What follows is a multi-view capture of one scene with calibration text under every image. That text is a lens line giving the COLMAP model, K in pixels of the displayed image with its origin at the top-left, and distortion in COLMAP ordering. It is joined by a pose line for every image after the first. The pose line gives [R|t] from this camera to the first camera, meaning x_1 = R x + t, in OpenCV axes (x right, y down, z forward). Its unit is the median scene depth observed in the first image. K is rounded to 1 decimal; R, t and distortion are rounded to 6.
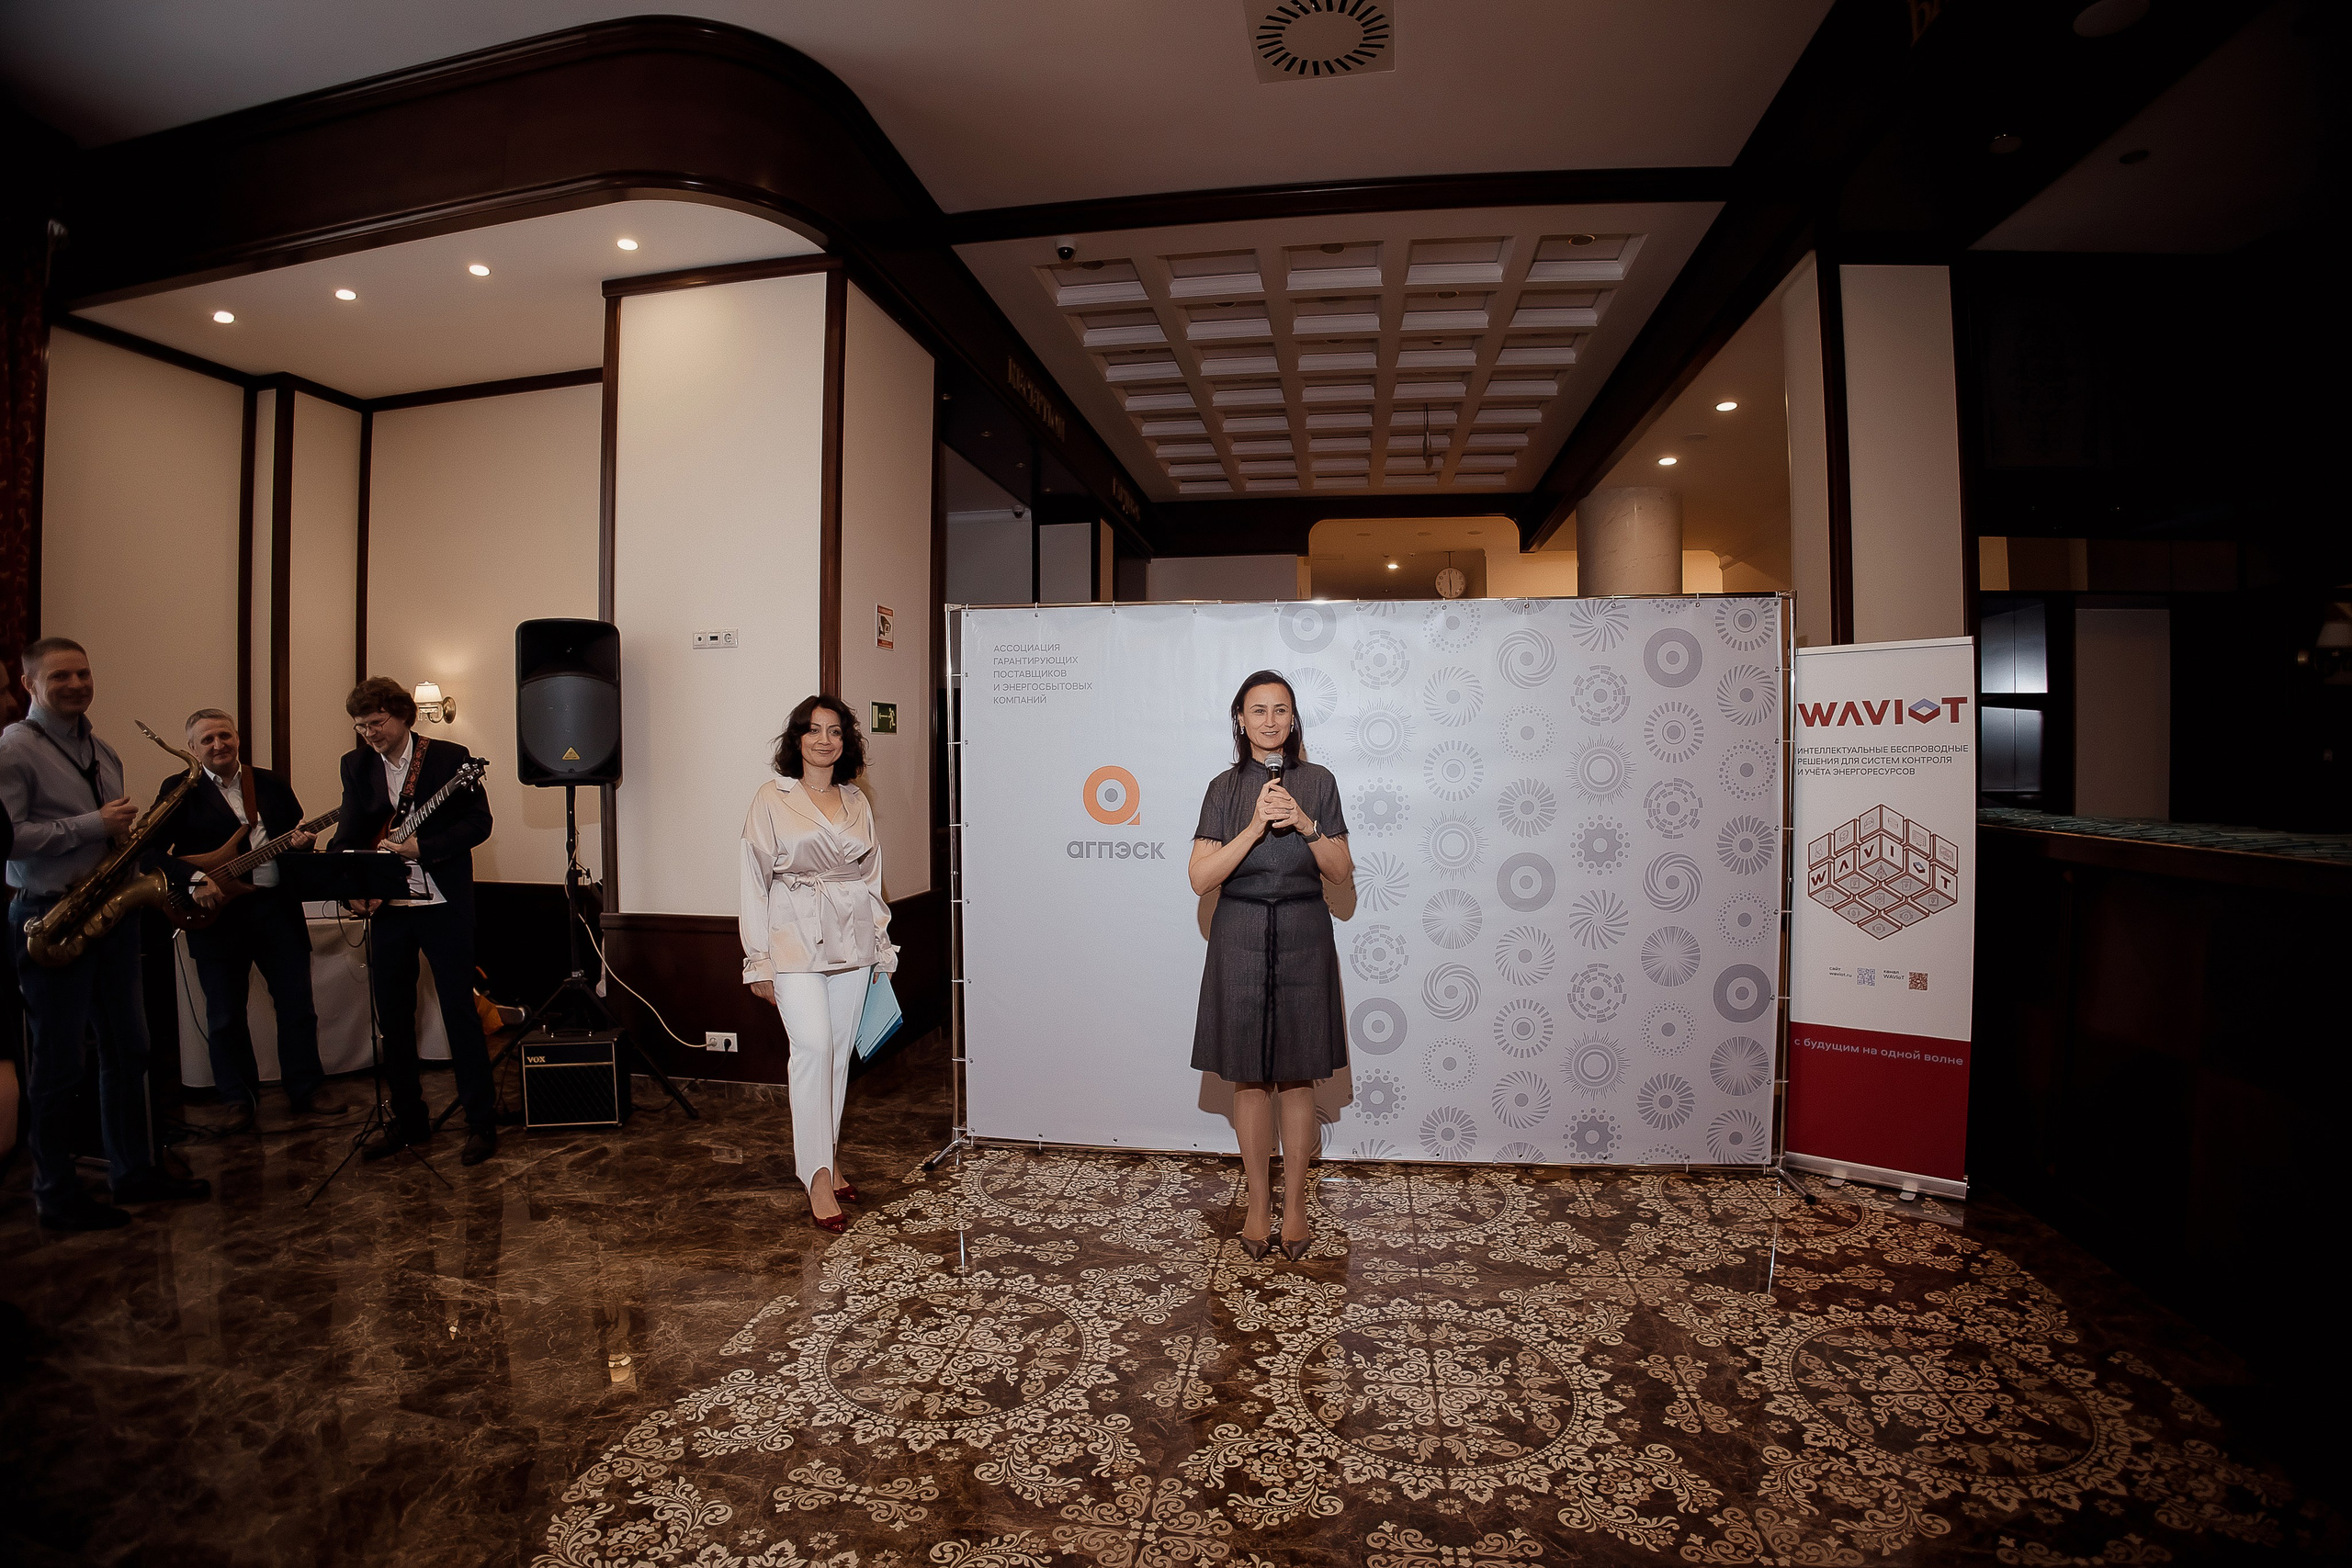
lens RADIAL K [[1106.4, 0, 1175.6], [0, 1106.4, 789.6], [0, 0, 1]] dist [-0.152554, 0.039320]
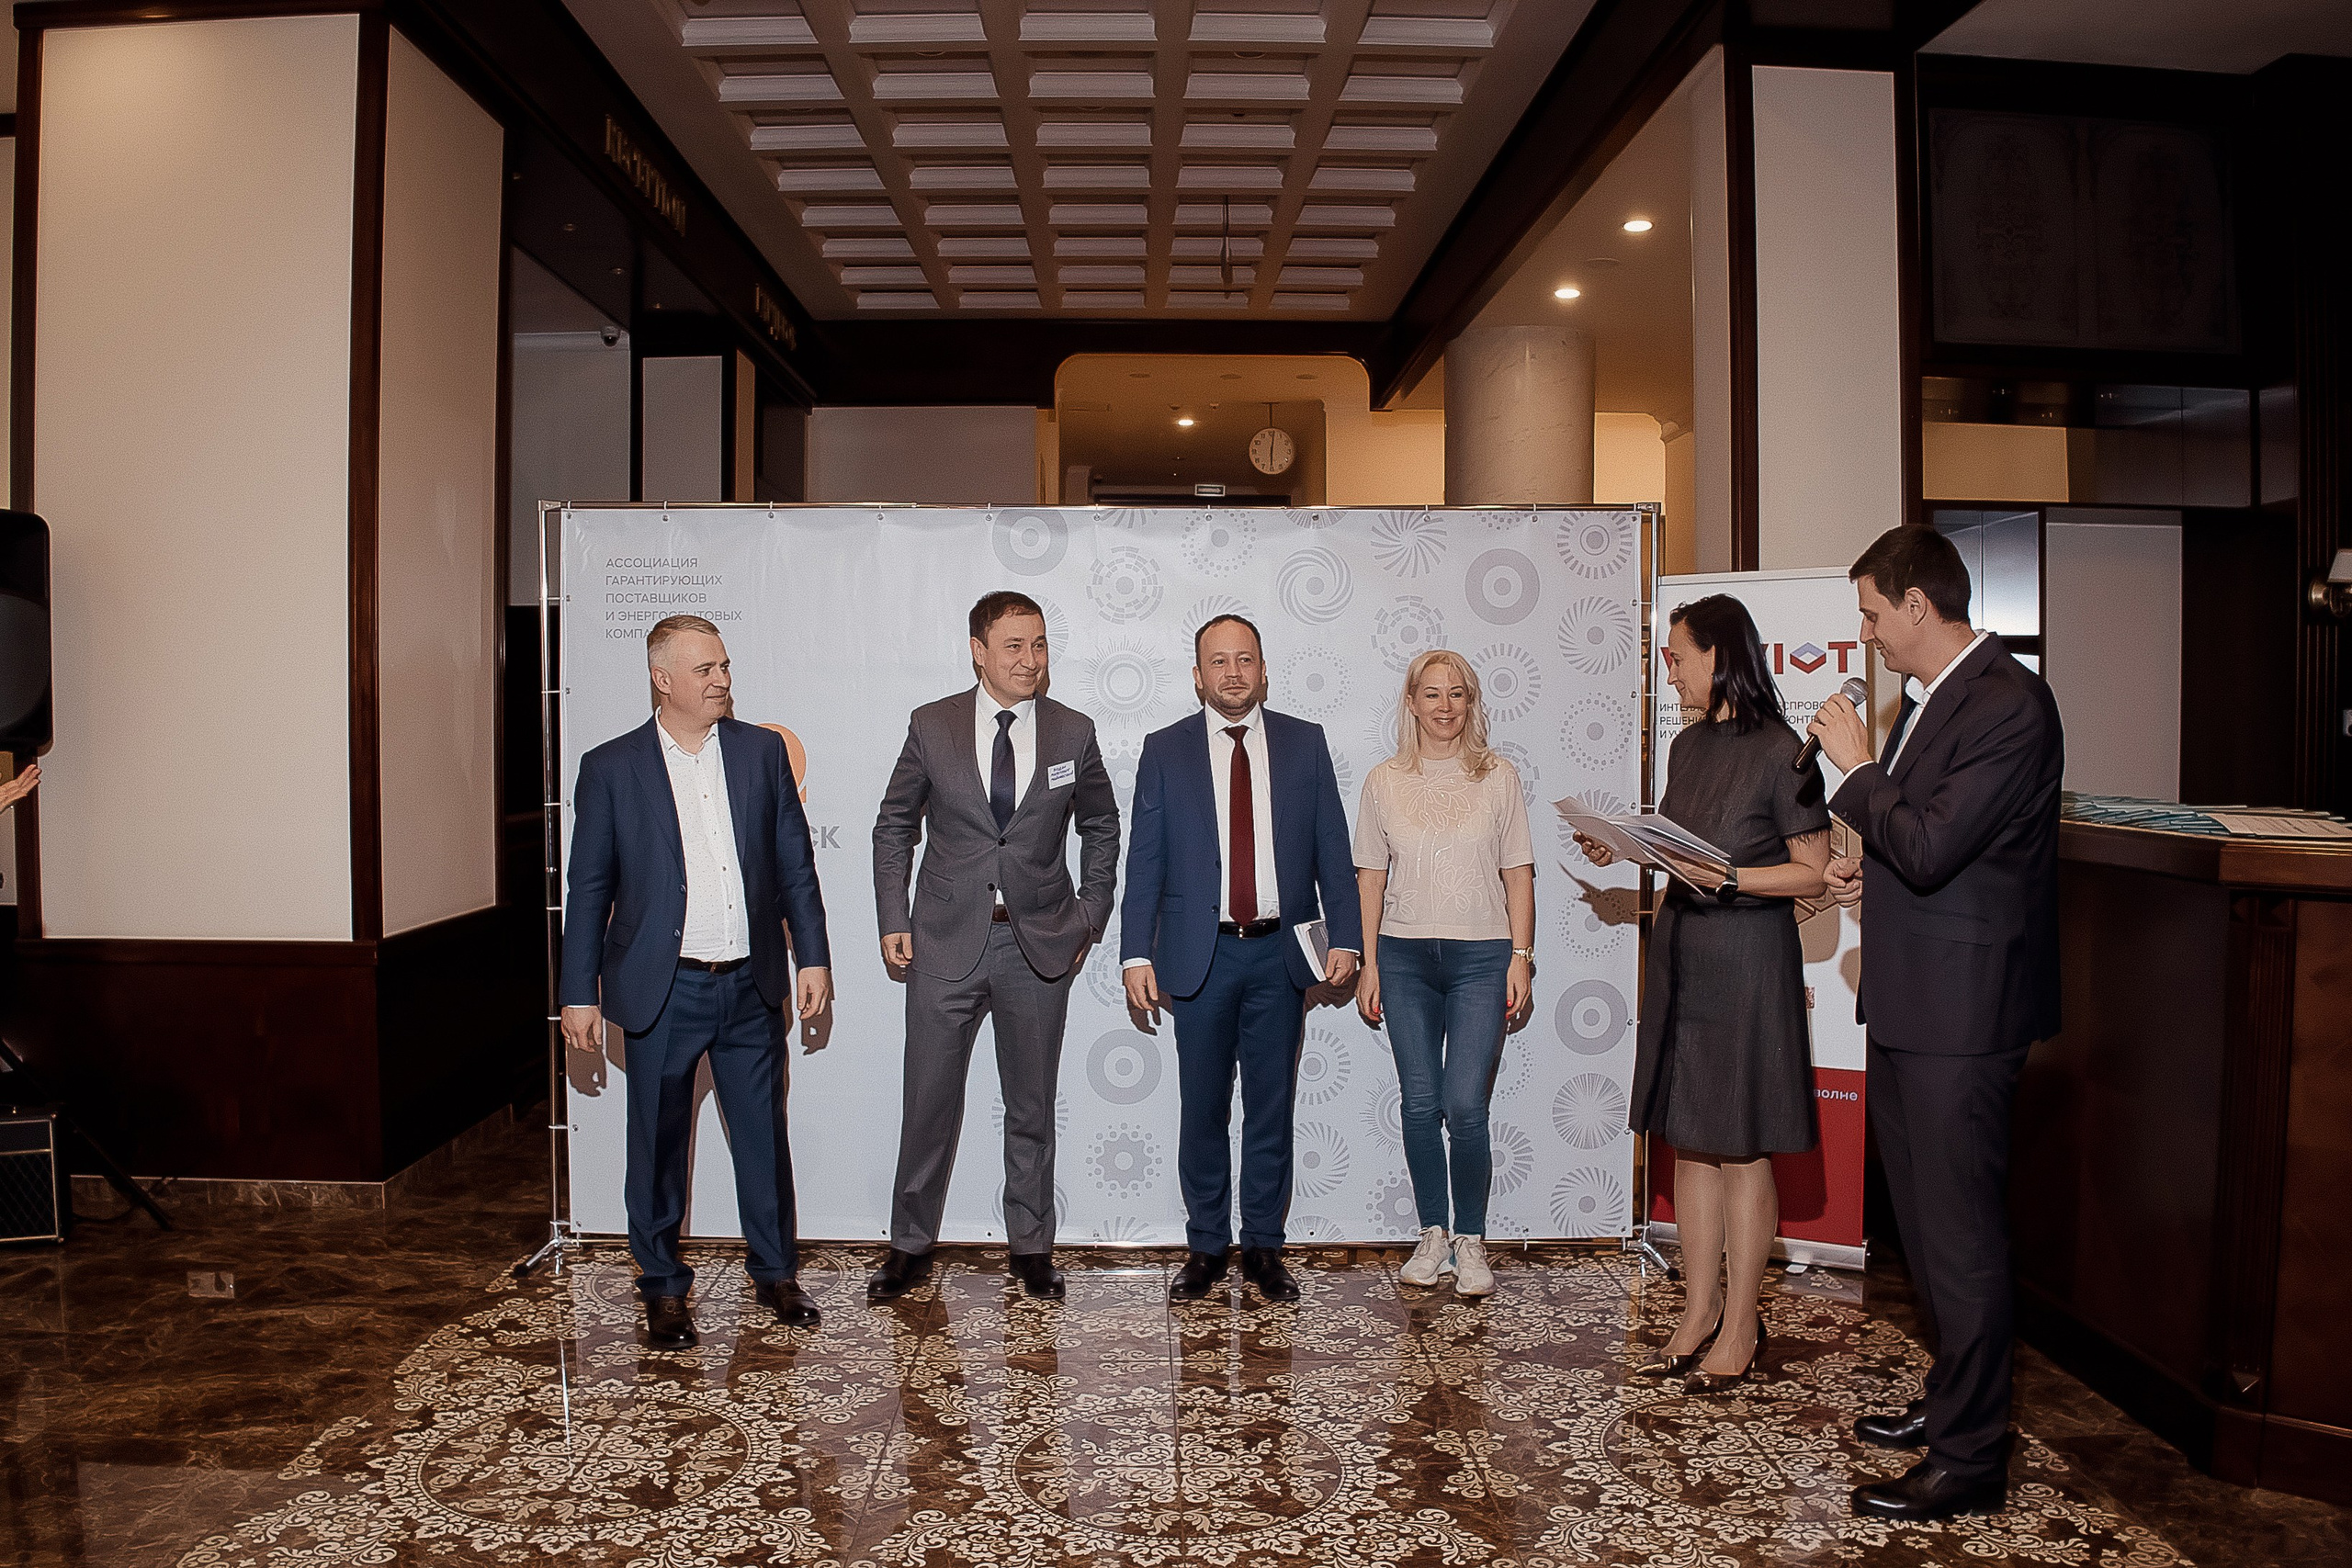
lens RADIAL K [[1837.8, 0, 1137.8], [0, 1837.8, 785.9], [0, 0, 1]] dist [-0.162201, 0.054578]
pose [[0.987443, -0.000654, 0.157975, -0.008332], [-0.000755, 0.999960, 0.008859, 0.012395], [-0.157975, -0.008867, 0.987403, -0.335606]]
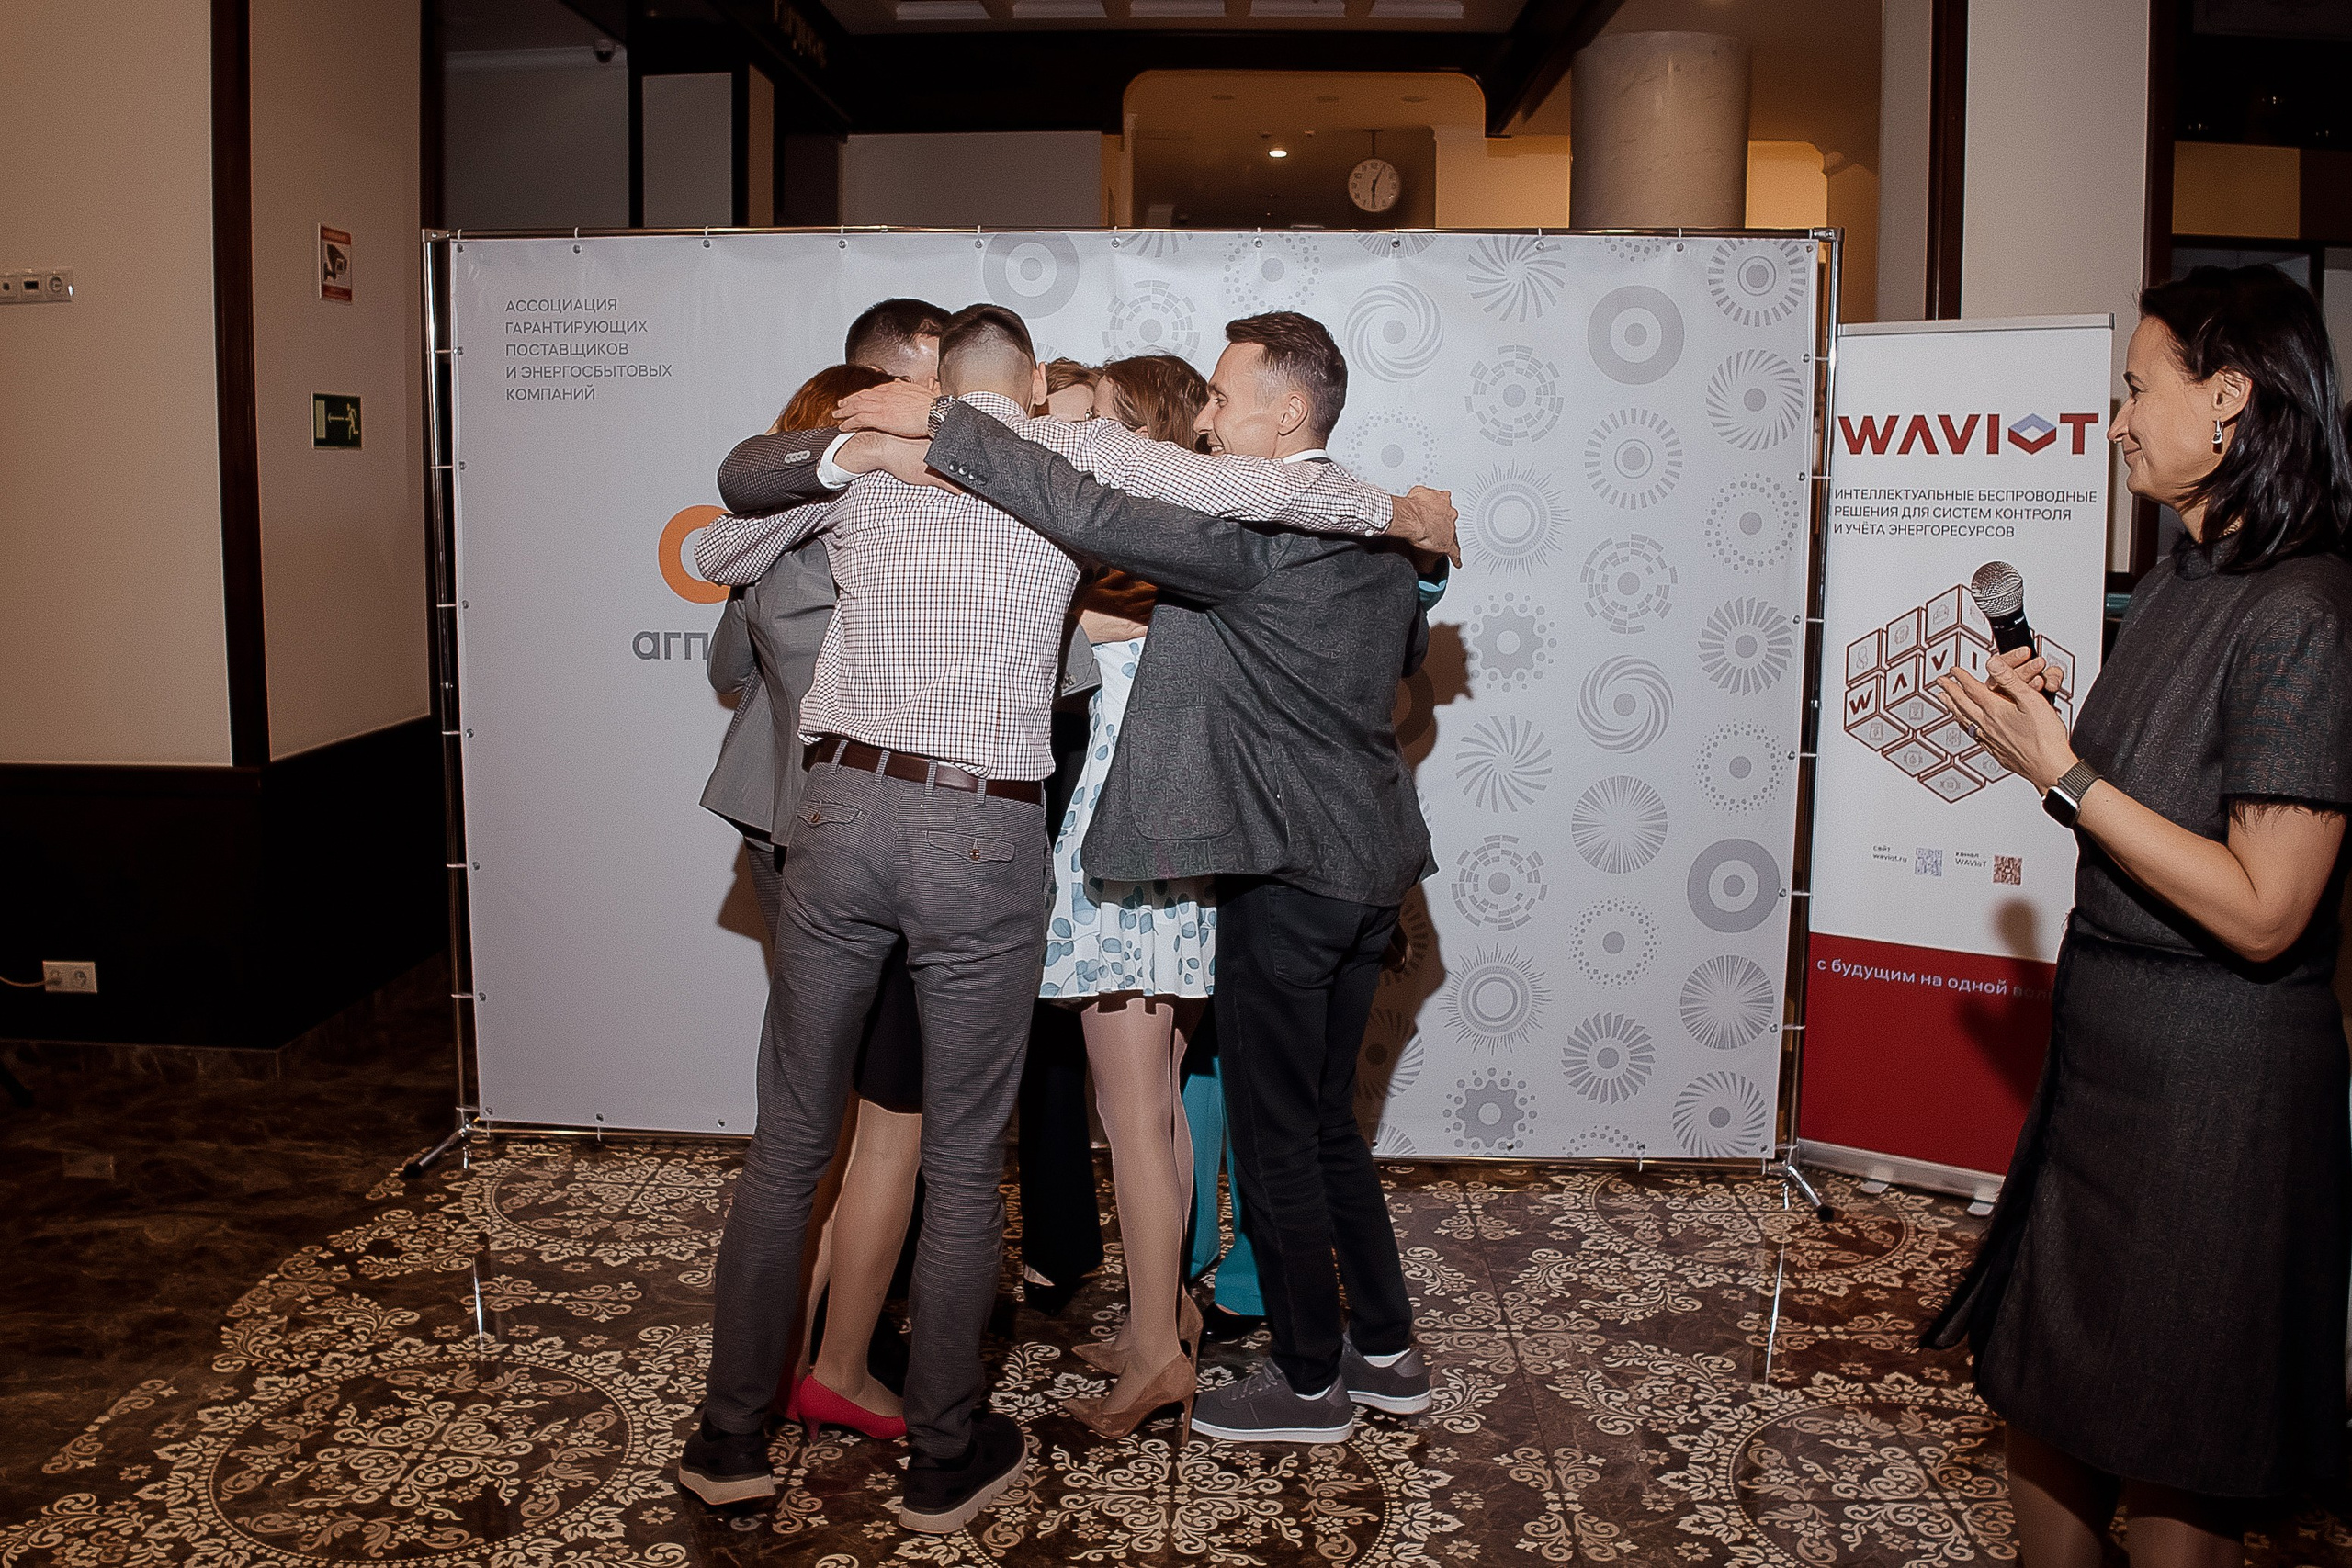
lens RADIAL K [[1926.2, 0, 1116.9], [0, 1926.2, 747.9], [0, 0, 1]] dist [-0.160227, 0.050457]
pose [[0.995581, -0.003129, 0.093853, 0.089858], [-0.007207, 0.993952, 0.109582, -0.007999], [-0.093628, -0.109774, 0.989537, -0.068844]]
